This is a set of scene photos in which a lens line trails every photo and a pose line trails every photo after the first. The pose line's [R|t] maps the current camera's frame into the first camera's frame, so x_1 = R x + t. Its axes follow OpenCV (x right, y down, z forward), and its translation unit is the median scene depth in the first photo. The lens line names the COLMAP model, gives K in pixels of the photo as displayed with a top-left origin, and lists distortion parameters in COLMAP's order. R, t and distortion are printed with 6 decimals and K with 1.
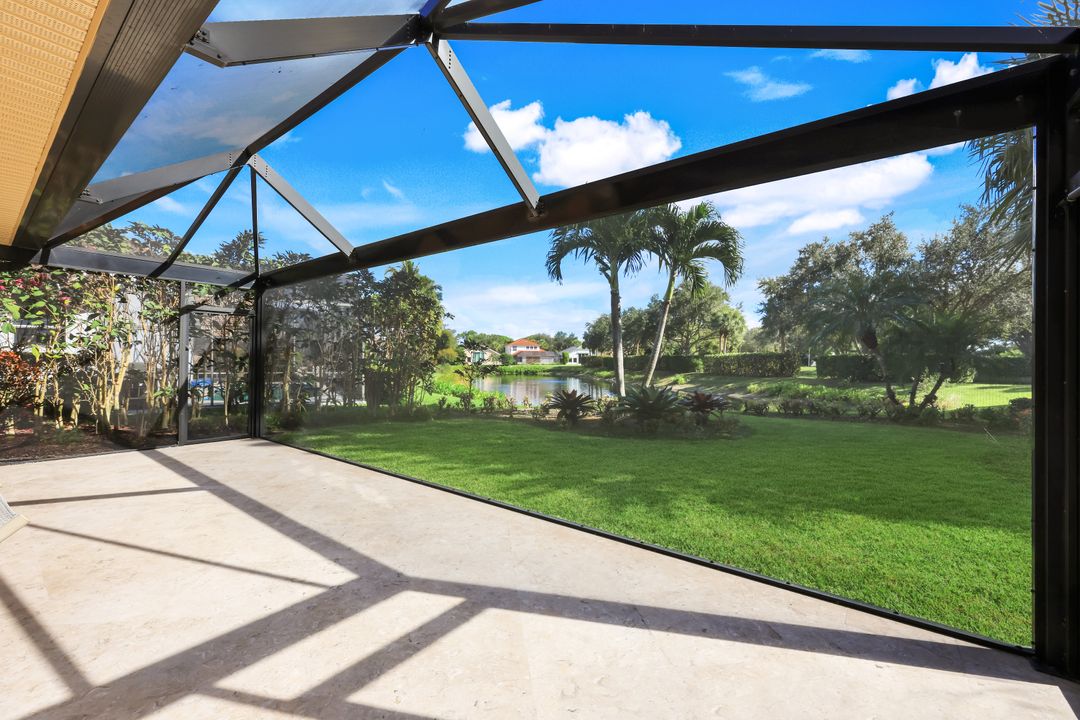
lens RADIAL K [[439.4, 0, 537.6], [0, 439.4, 359.9], [0, 0, 1]] dist [-0.000282, 0.000284]
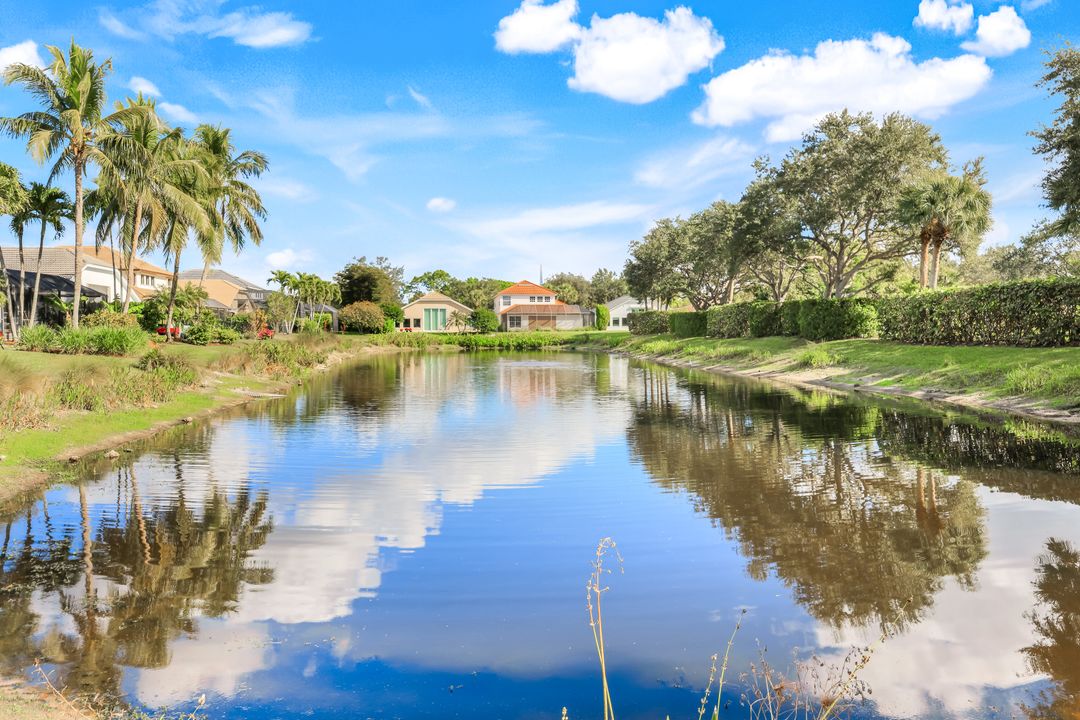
lens RADIAL K [[728.4, 0, 539.9], [0, 728.4, 363.8], [0, 0, 1]] dist [0.003040, -0.003790]
pose [[0.996778, -0.008785, -0.079725, 0.121645], [0.012676, 0.998746, 0.048440, 0.016070], [0.079200, -0.049294, 0.995639, 0.310118]]
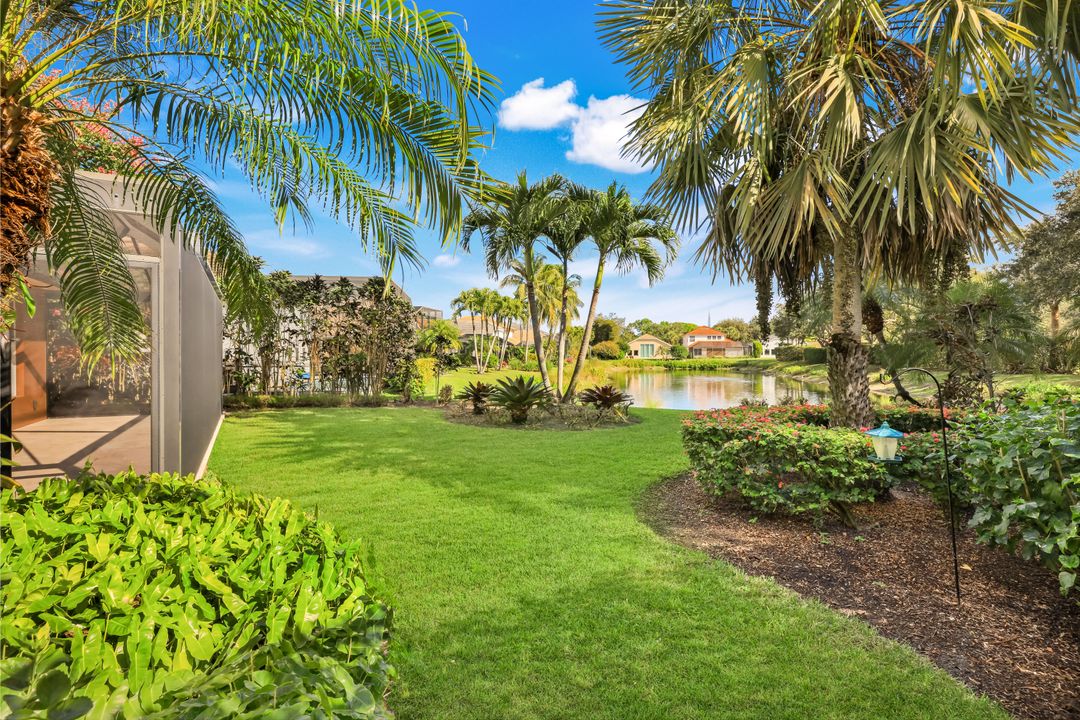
lens RADIAL K [[516.7, 0, 544.8], [0, 516.7, 361.6], [0, 0, 1]] dist [0.017421, 0.000193]
pose [[0.927999, -0.005204, -0.372546, 0.116807], [0.011074, 0.999846, 0.013617, 0.001308], [0.372418, -0.016762, 0.927914, -0.017930]]
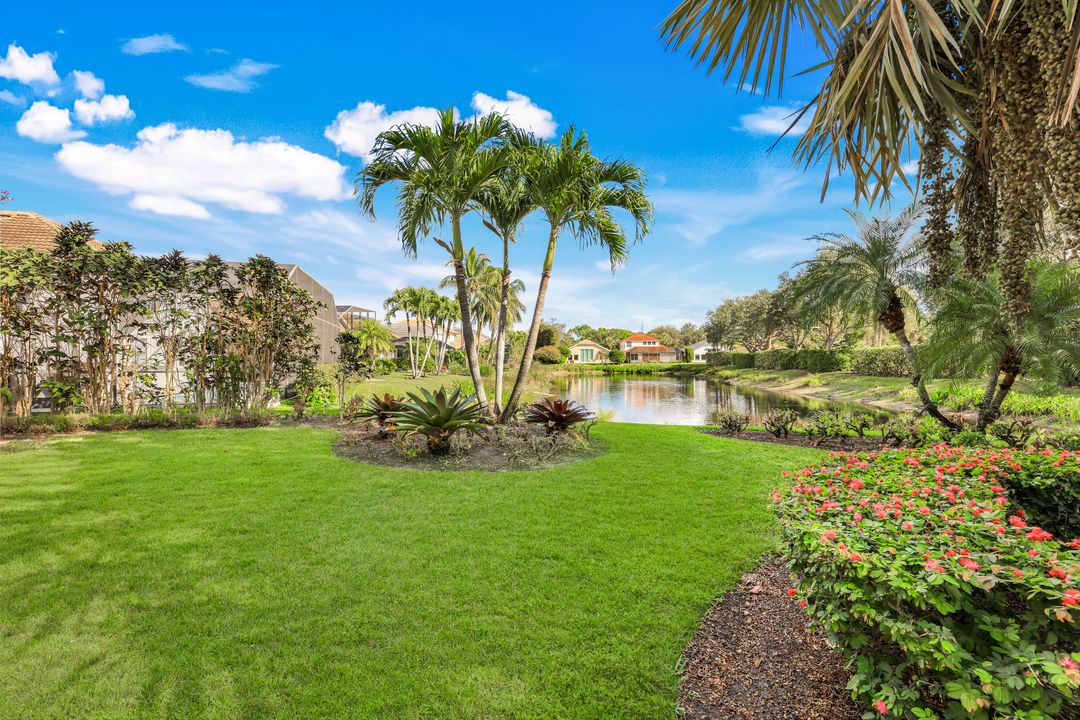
lens RADIAL K [[492.7, 0, 541.9], [0, 492.7, 358.8], [0, 0, 1]] dist [-0.002135, -0.000184]
pose [[0.963003, -0.006519, -0.269412, 0.097014], [0.006940, 0.999976, 0.000611, 0.001746], [0.269401, -0.002459, 0.963025, 0.040155]]
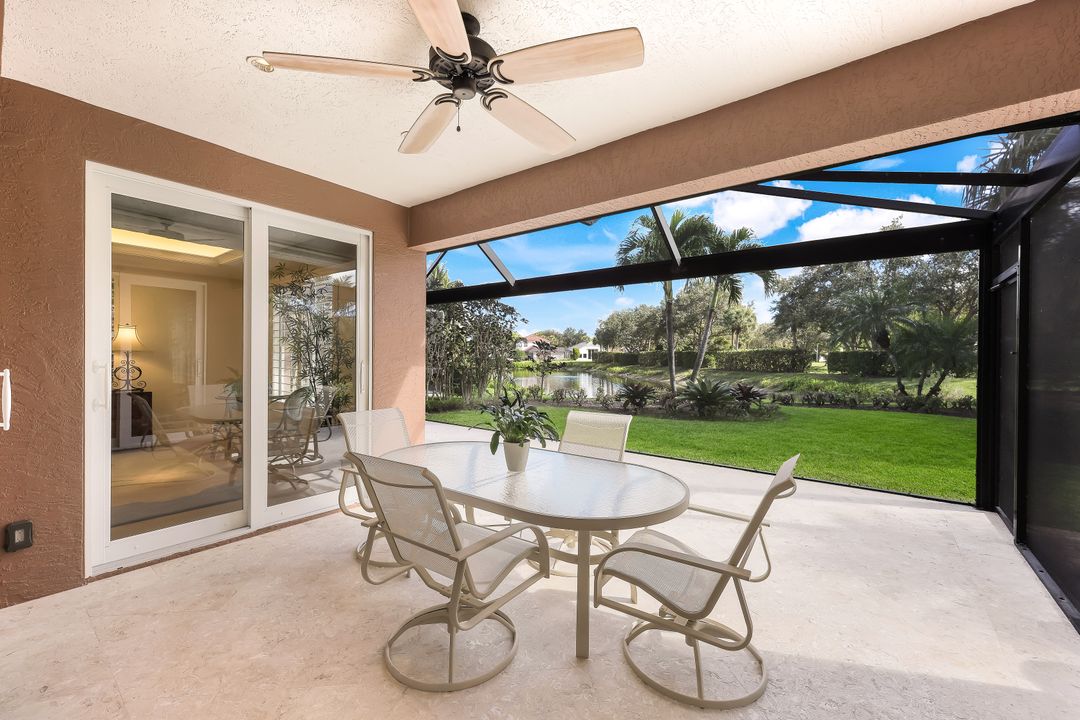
lens RADIAL K [[439.4, 0, 534.8], [0, 439.4, 358.6], [0, 0, 1]] dist [-0.000282, 0.000284]
pose [[0.999893, -0.000978, -0.014594, -0.035769], [0.001086, 0.999972, 0.007381, -0.001600], [0.014586, -0.007397, 0.999866, -0.042641]]
